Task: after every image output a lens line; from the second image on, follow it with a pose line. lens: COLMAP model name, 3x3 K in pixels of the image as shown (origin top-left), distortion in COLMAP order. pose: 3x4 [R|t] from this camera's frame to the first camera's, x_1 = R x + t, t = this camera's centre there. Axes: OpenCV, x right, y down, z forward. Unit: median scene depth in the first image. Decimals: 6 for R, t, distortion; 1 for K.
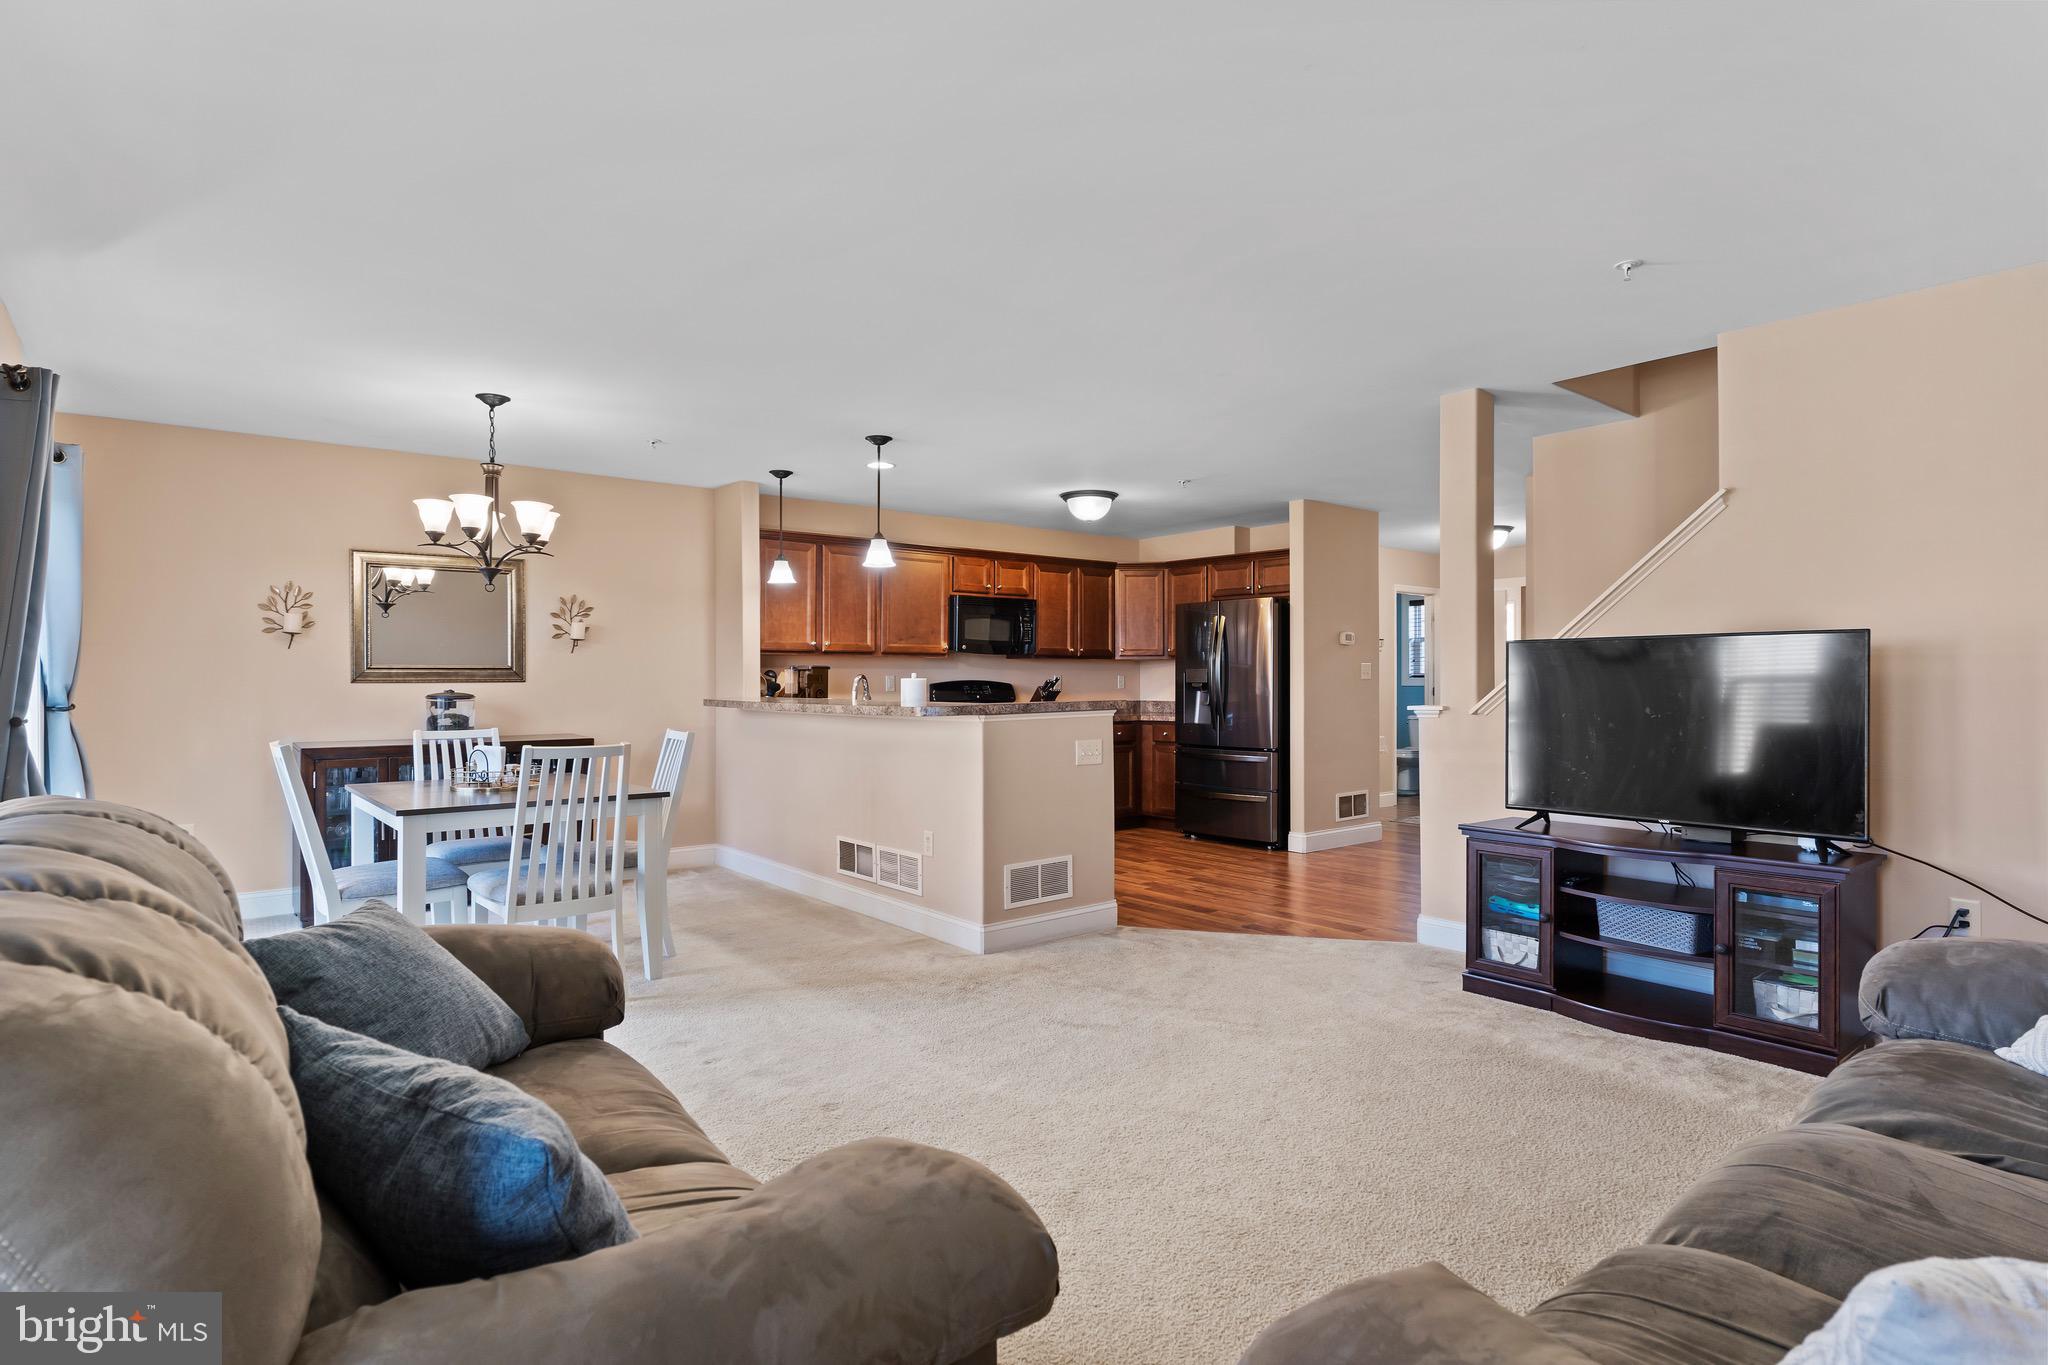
lens RADIAL K [[1050.8, 0, 1015.6], [0, 1050.8, 685.4], [0, 0, 1]] dist [-0.005553, -0.000032]
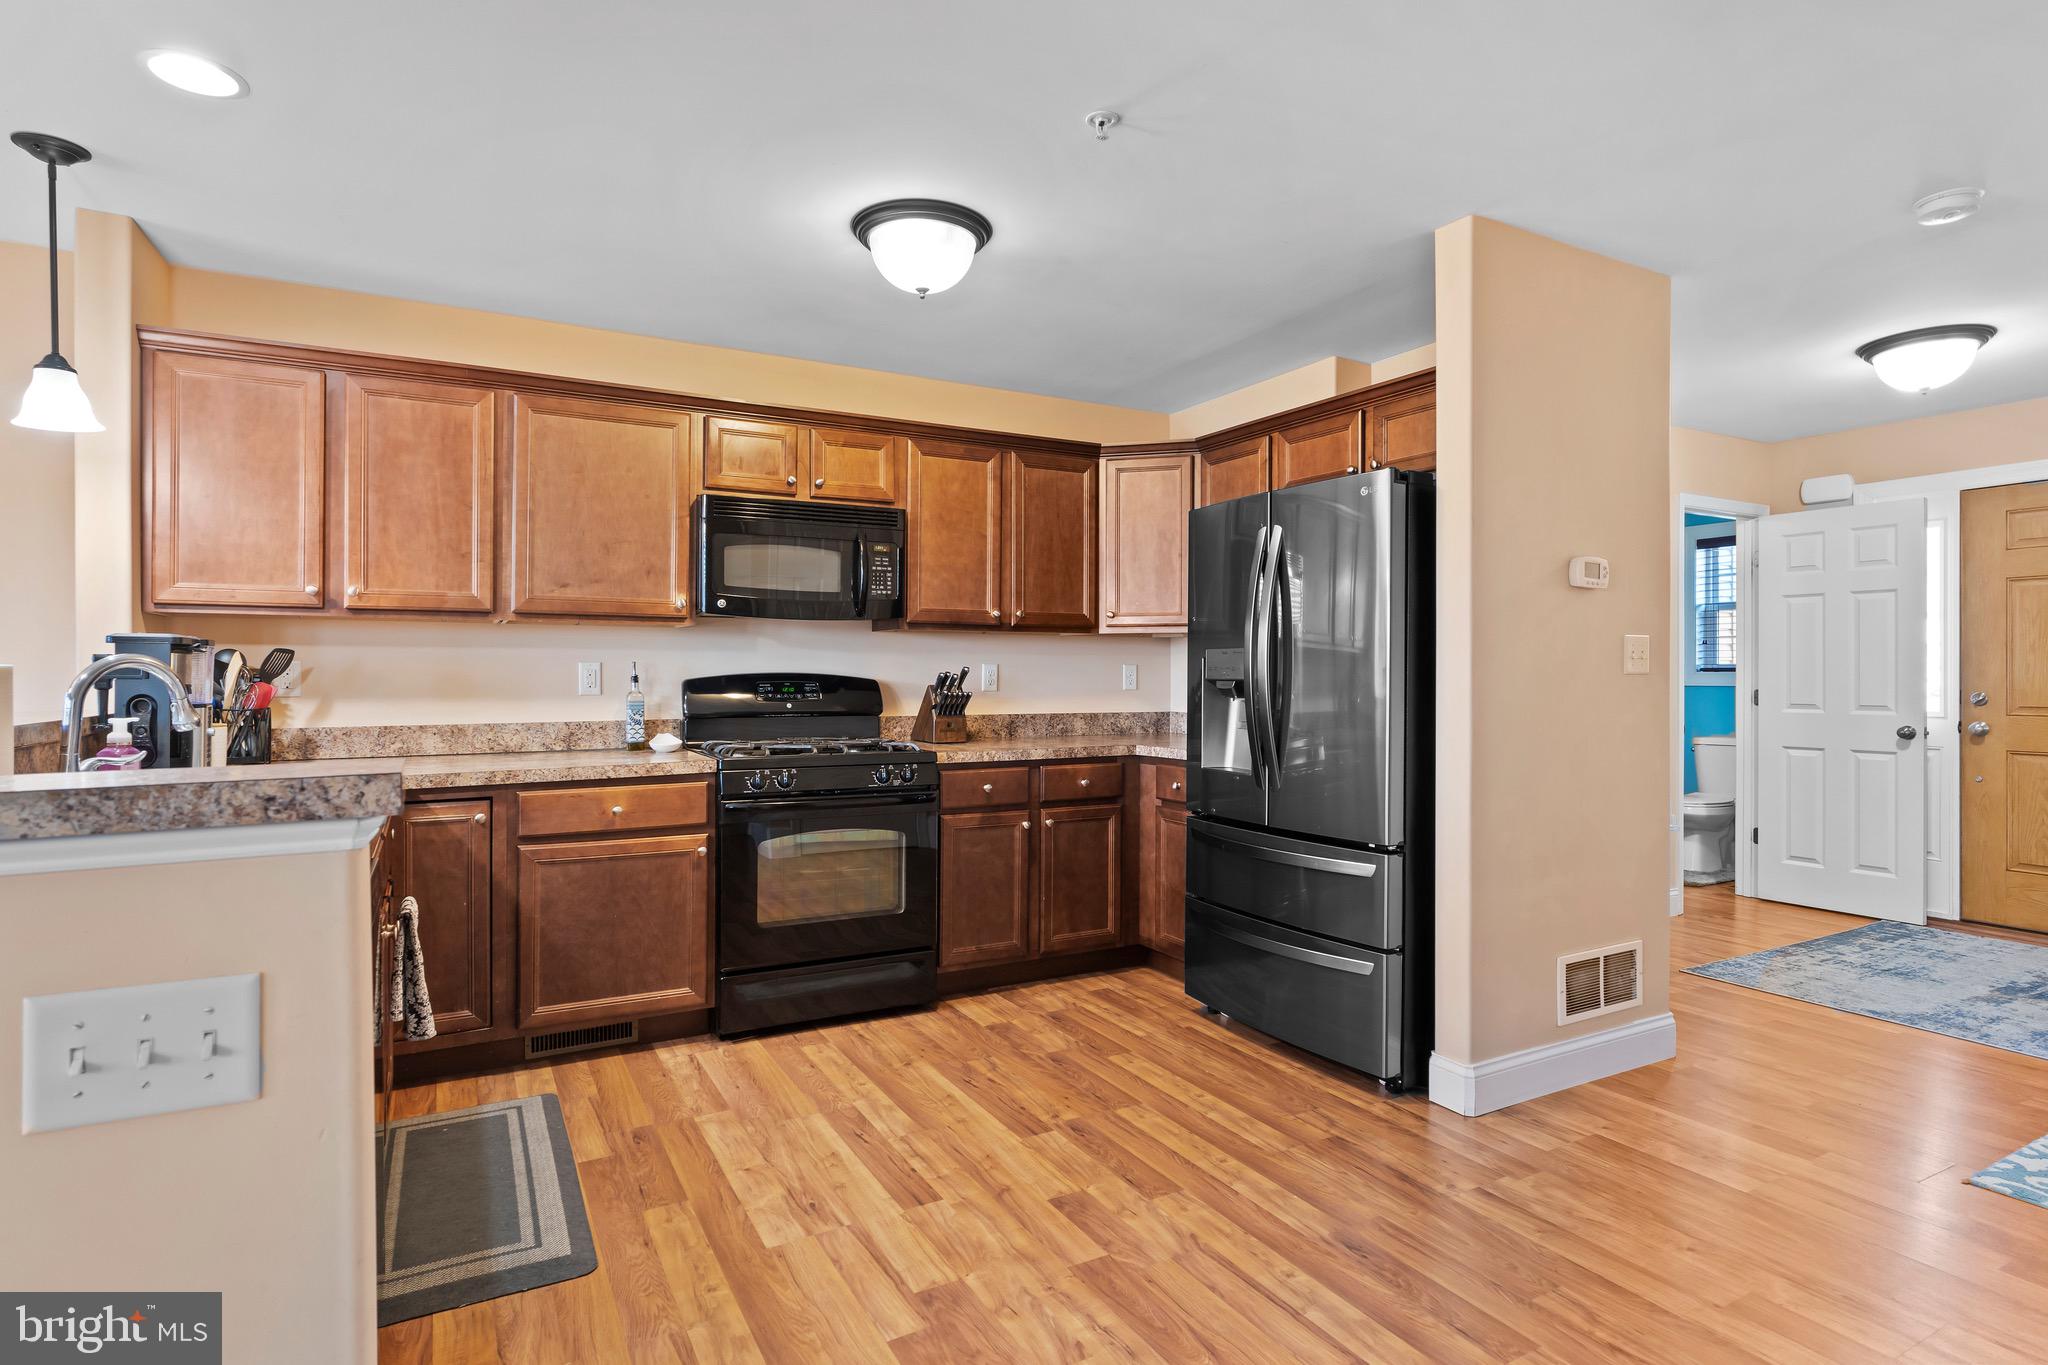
lens RADIAL K [[1050.8, 0, 1018.7], [0, 1050.8, 670.6], [0, 0, 1]] dist [-0.005553, -0.000032]
pose [[0.982811, 0.004382, -0.184562, 0.165361], [-0.005365, 0.999974, -0.004827, -0.004015], [0.184536, 0.005734, 0.982809, 0.532789]]
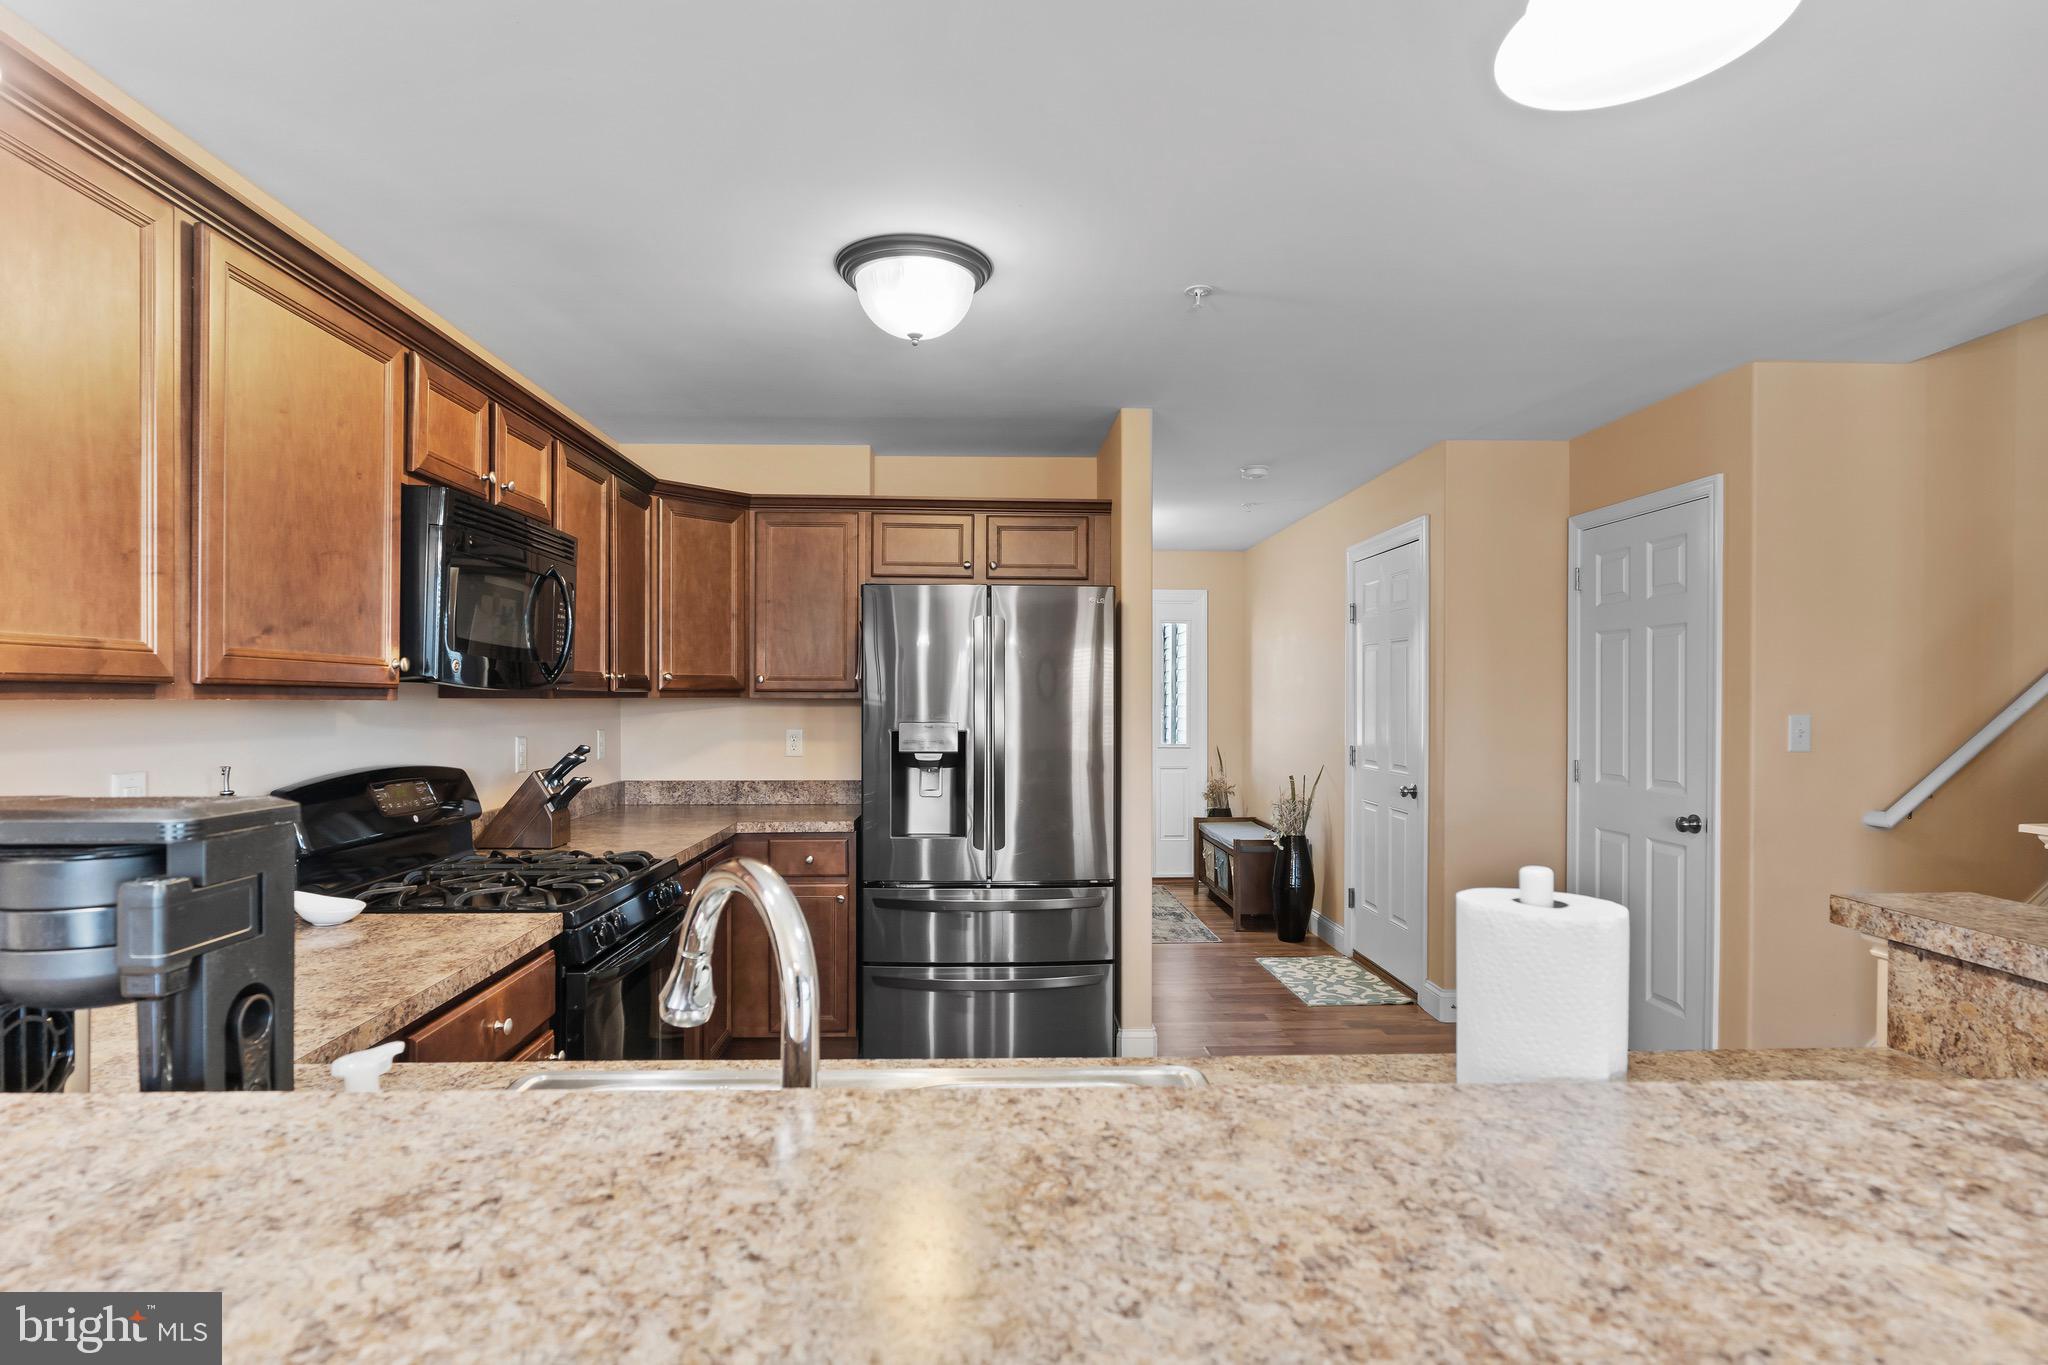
lens RADIAL K [[1050.8, 0, 1017.5], [0, 1050.8, 689.1], [0, 0, 1]] dist [-0.005553, -0.000032]
pose [[0.604958, 0.011995, 0.796167, -0.182342], [-0.005515, 0.999926, -0.010875, -0.026050], [-0.796238, 0.002188, 0.604979, 0.663485]]
